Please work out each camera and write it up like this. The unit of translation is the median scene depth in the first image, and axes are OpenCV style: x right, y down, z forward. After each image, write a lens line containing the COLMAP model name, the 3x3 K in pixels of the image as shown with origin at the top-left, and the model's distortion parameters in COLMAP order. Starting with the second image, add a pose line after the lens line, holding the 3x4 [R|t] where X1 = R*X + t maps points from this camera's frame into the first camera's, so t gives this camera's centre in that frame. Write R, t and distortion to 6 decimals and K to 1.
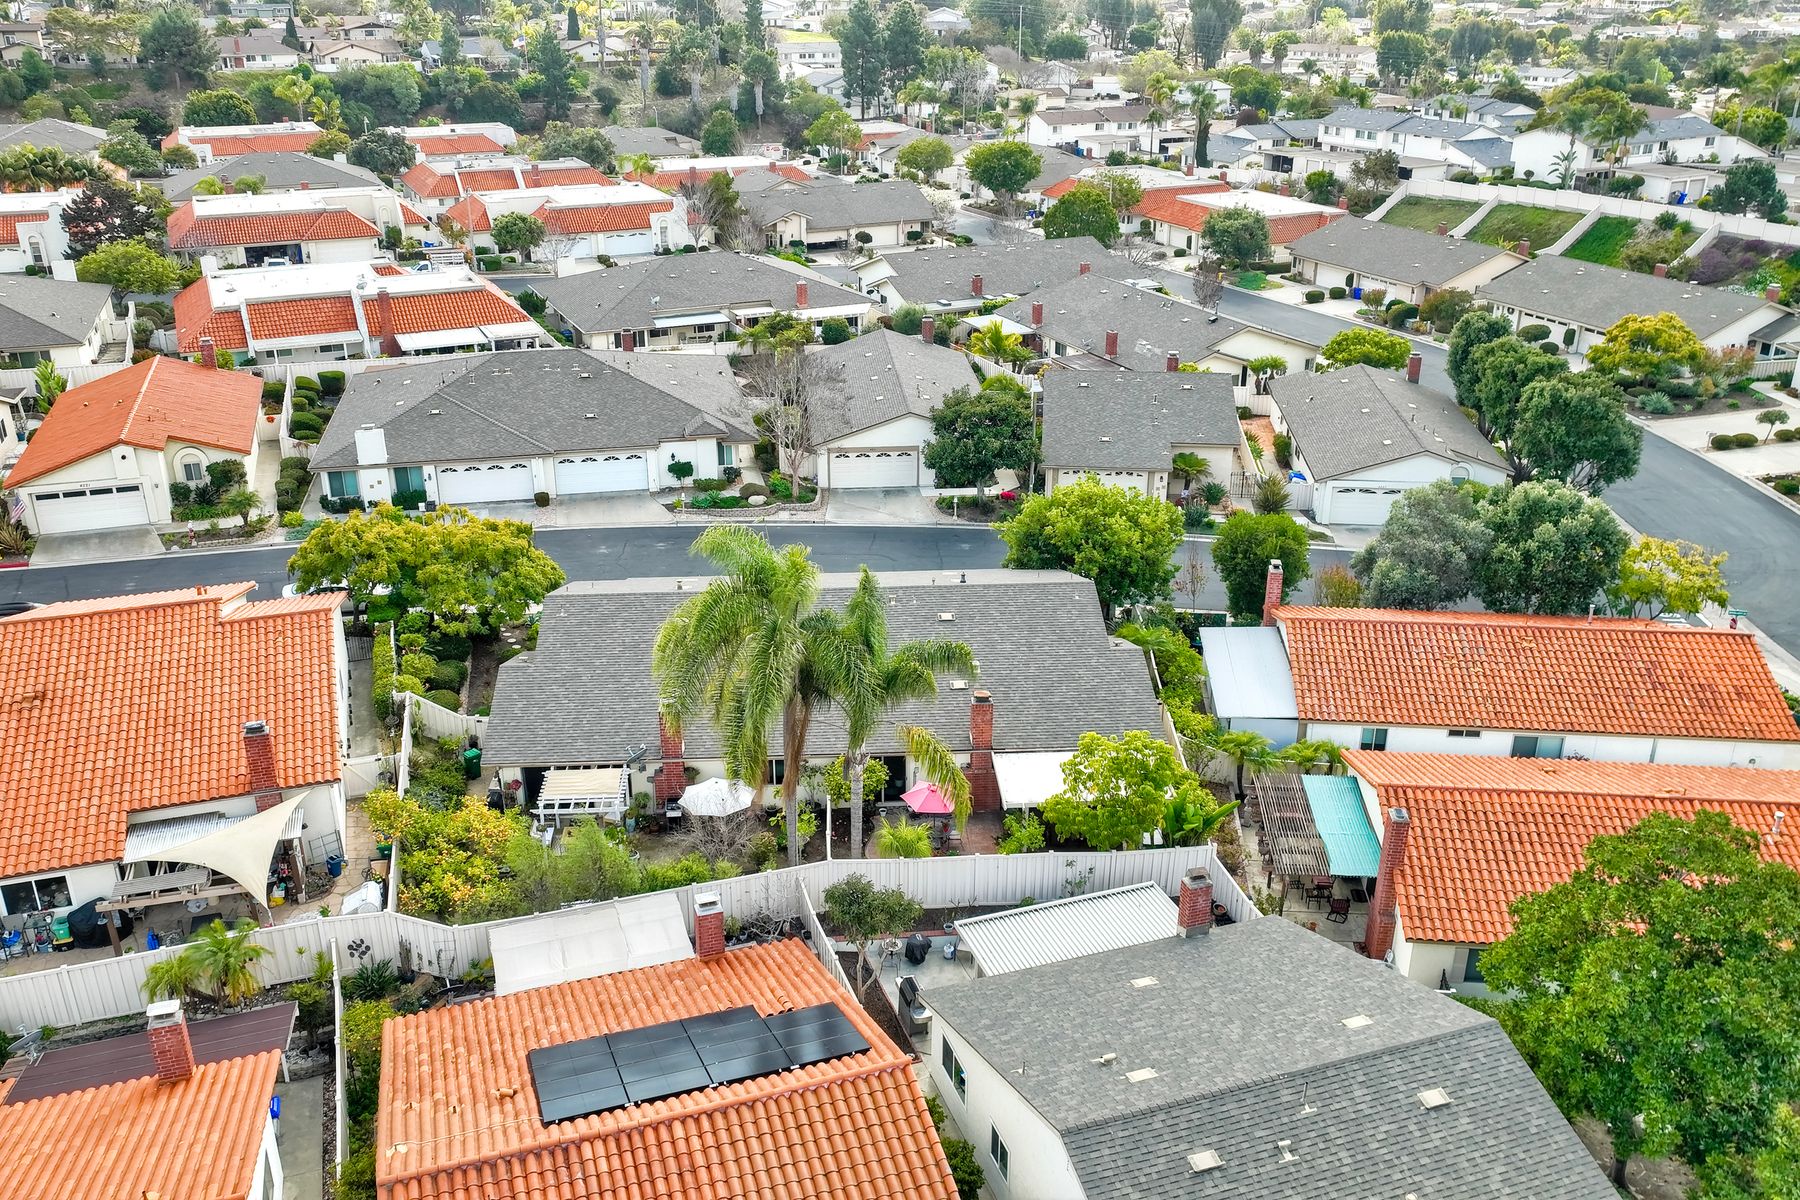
lens RADIAL K [[1483.8, 0, 904.7], [0, 1483.8, 591.6], [0, 0, 1]] dist [0.003199, -0.004918]
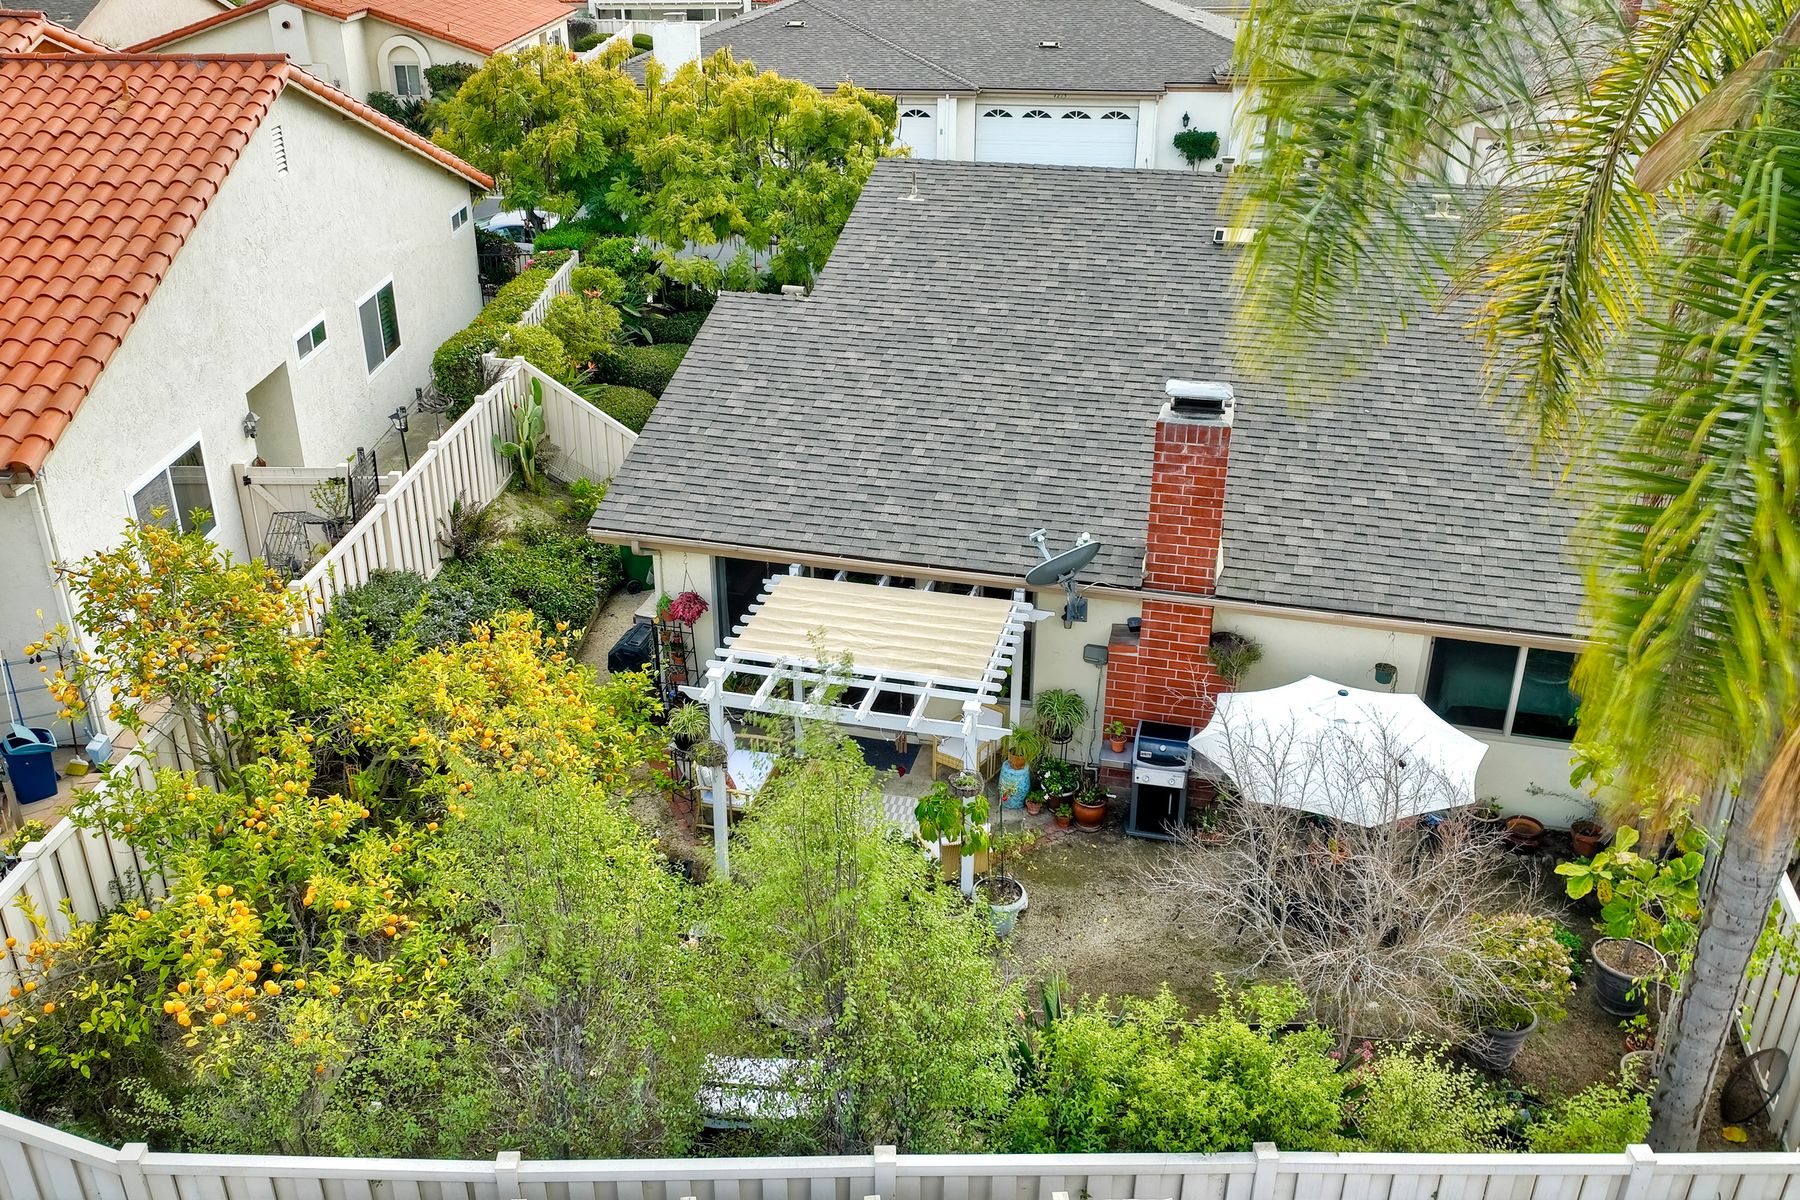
lens RADIAL K [[1483.8, 0, 886.9], [0, 1483.8, 604.2], [0, 0, 1]] dist [0.003199, -0.004918]
pose [[0.948034, 0.137334, -0.287003, -0.106047], [-0.121471, 0.989947, 0.072458, 0.084128], [0.294068, -0.033830, 0.955186, 0.586597]]
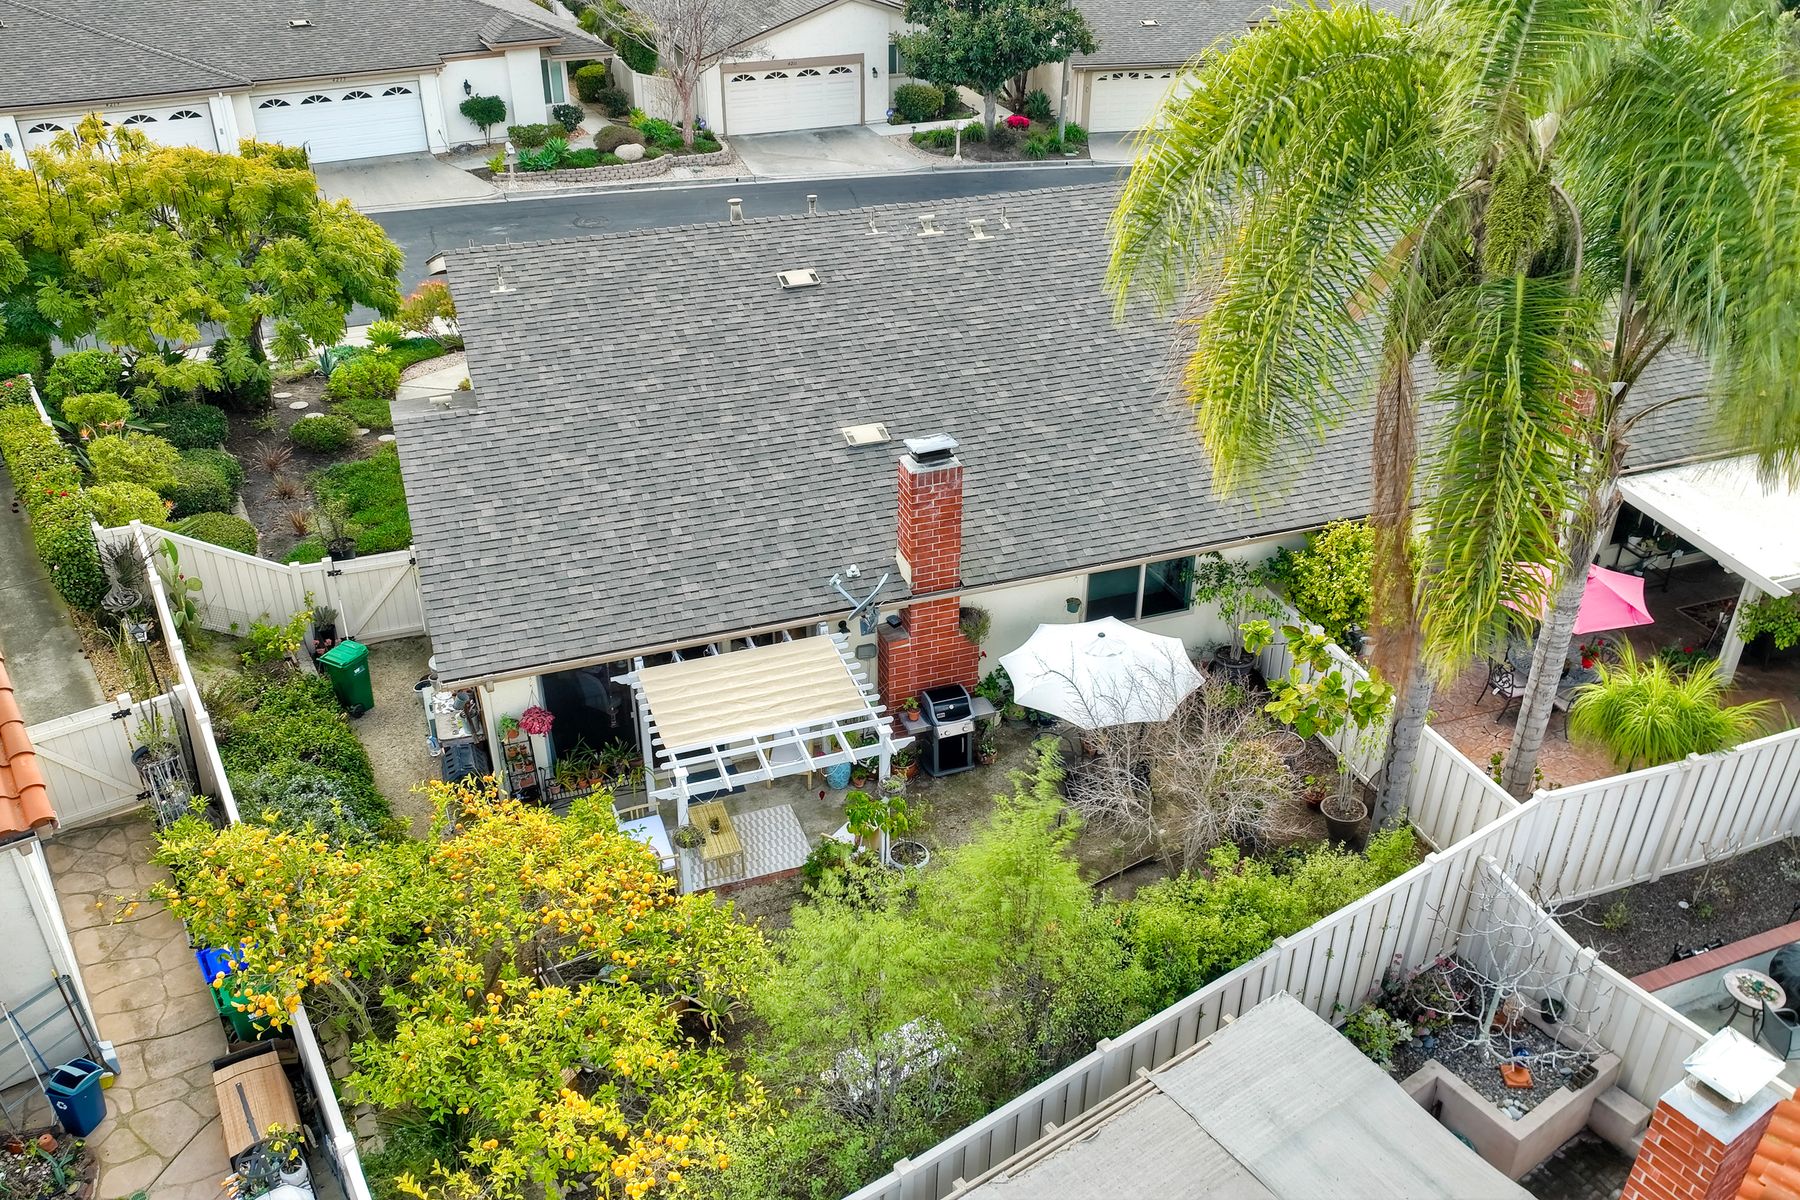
lens RADIAL K [[1483.8, 0, 890.4], [0, 1483.8, 597.9], [0, 0, 1]] dist [0.003199, -0.004918]
pose [[0.962500, -0.140789, 0.231888, -0.217182], [0.107264, 0.982638, 0.151381, 0.045025], [-0.249175, -0.120831, 0.960891, 0.526657]]
